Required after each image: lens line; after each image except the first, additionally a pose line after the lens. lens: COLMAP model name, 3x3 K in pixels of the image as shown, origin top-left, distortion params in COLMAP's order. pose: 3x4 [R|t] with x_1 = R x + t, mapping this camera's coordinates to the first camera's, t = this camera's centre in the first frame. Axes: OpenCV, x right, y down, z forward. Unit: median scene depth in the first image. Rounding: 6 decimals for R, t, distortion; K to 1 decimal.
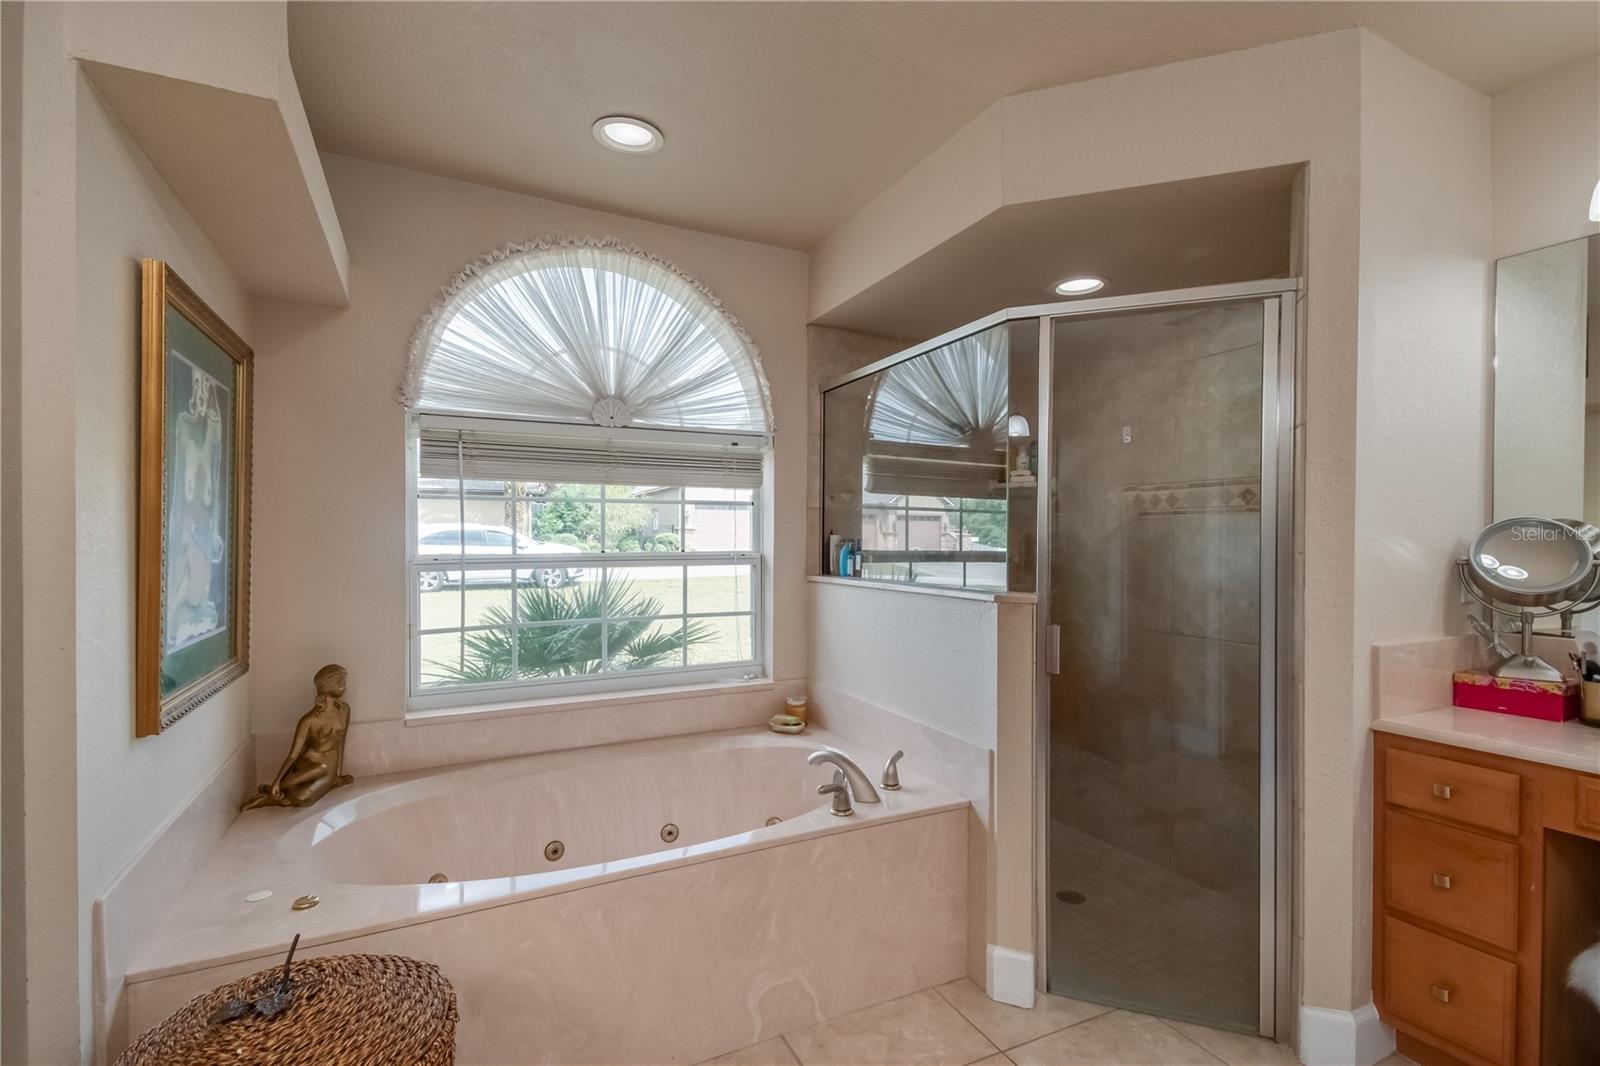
lens RADIAL K [[728.7, 0, 803.2], [0, 728.7, 546.1], [0, 0, 1]] dist [0.030397, -0.014641]
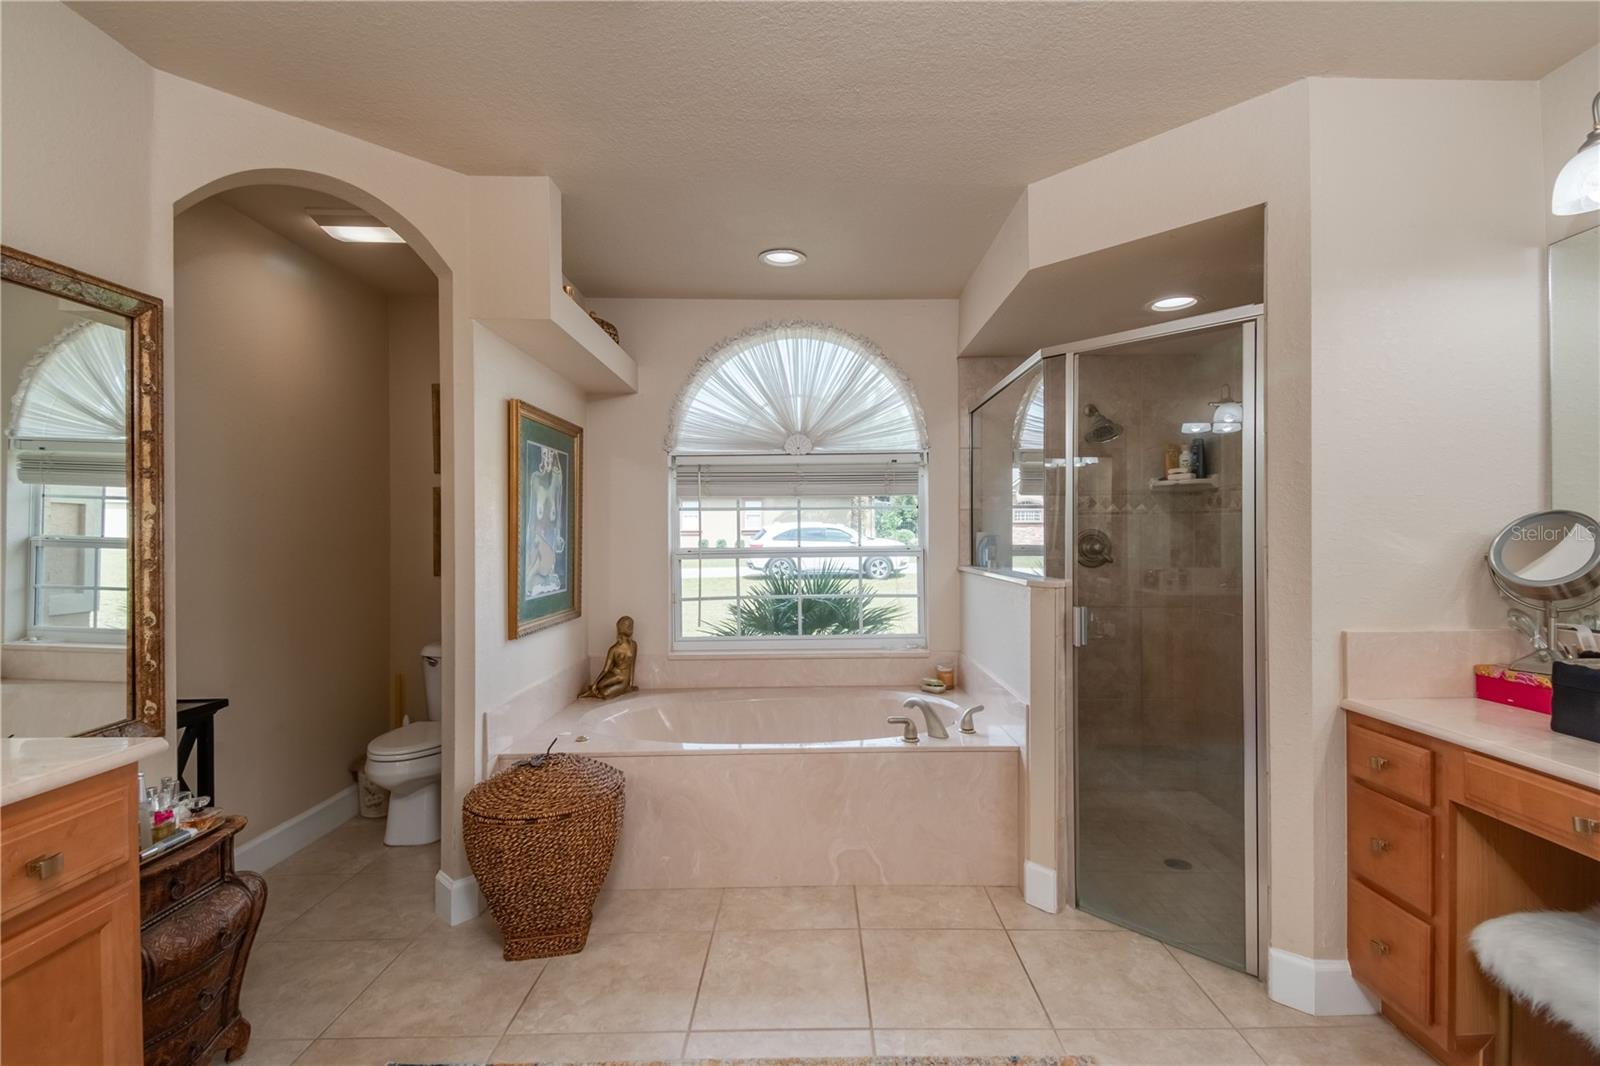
lens RADIAL K [[728.7, 0, 818.7], [0, 728.7, 535.6], [0, 0, 1]] dist [0.030397, -0.014641]
pose [[0.899370, -0.007514, -0.437123, 0.482506], [0.004515, 0.999959, -0.007899, -0.001244], [0.437164, 0.005131, 0.899367, -0.278337]]
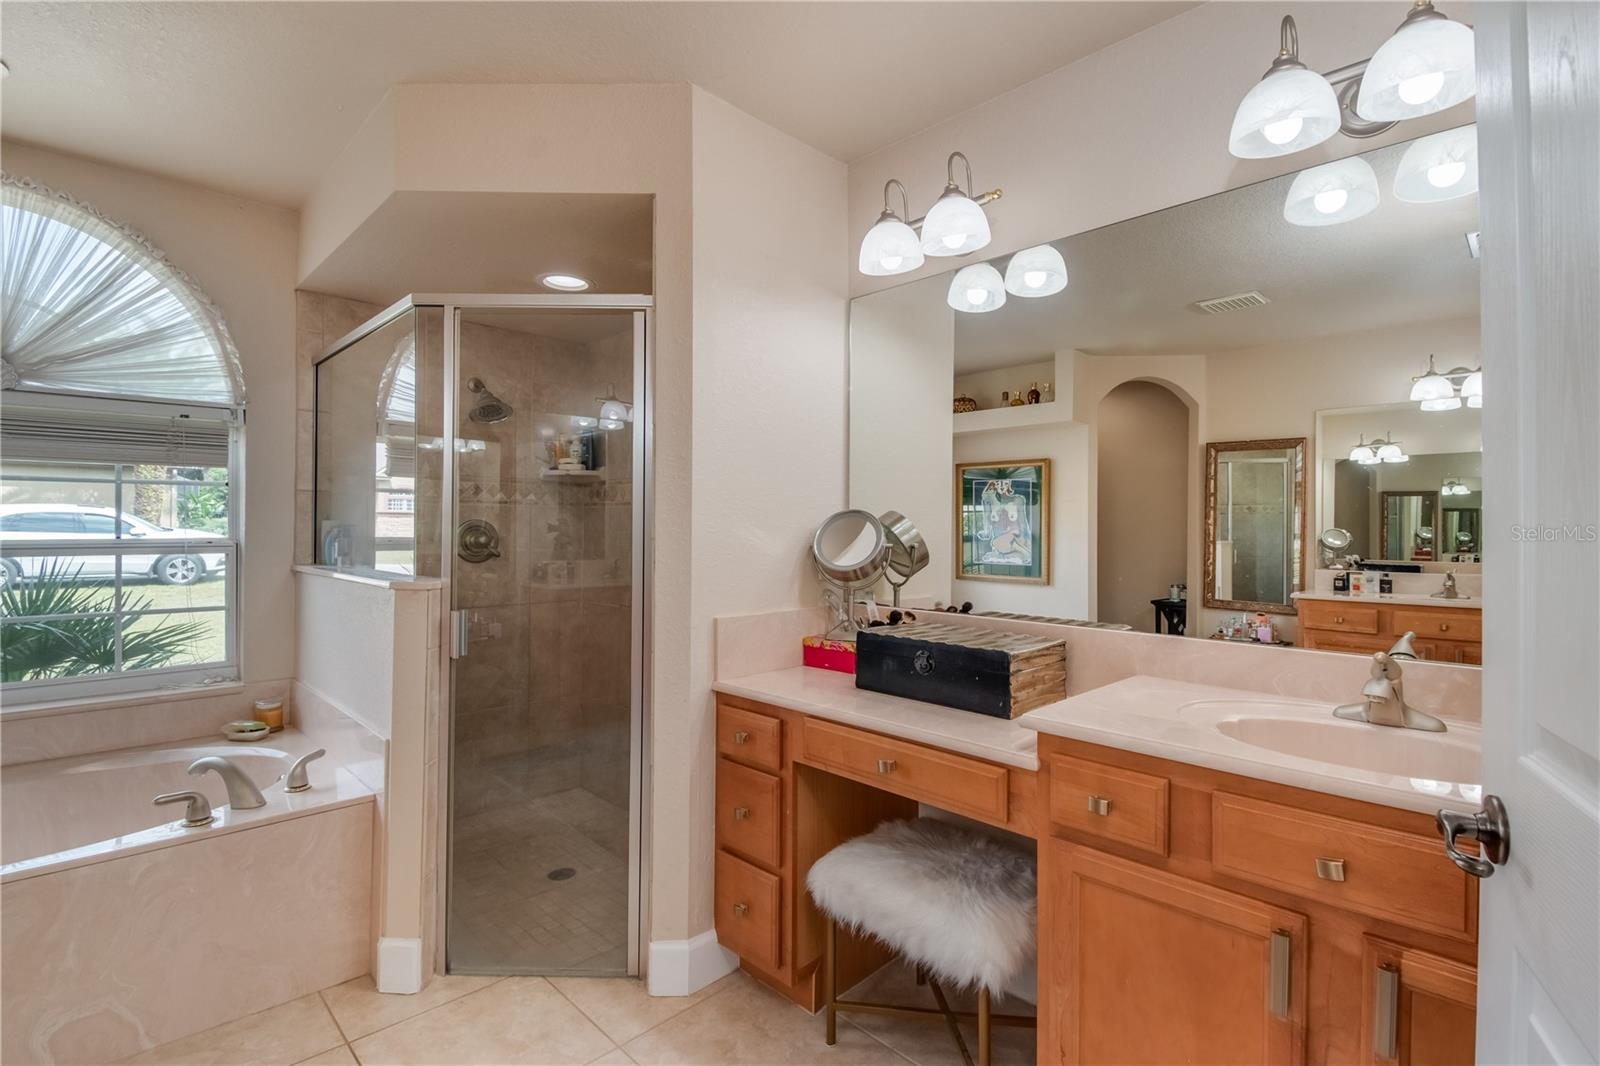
lens RADIAL K [[728.7, 0, 804.8], [0, 728.7, 529.8], [0, 0, 1]] dist [0.030397, -0.014641]
pose [[0.947626, 0.002942, 0.319367, 0.469707], [-0.001202, 0.999983, -0.005646, 0.001871], [-0.319379, 0.004966, 0.947614, -0.118303]]
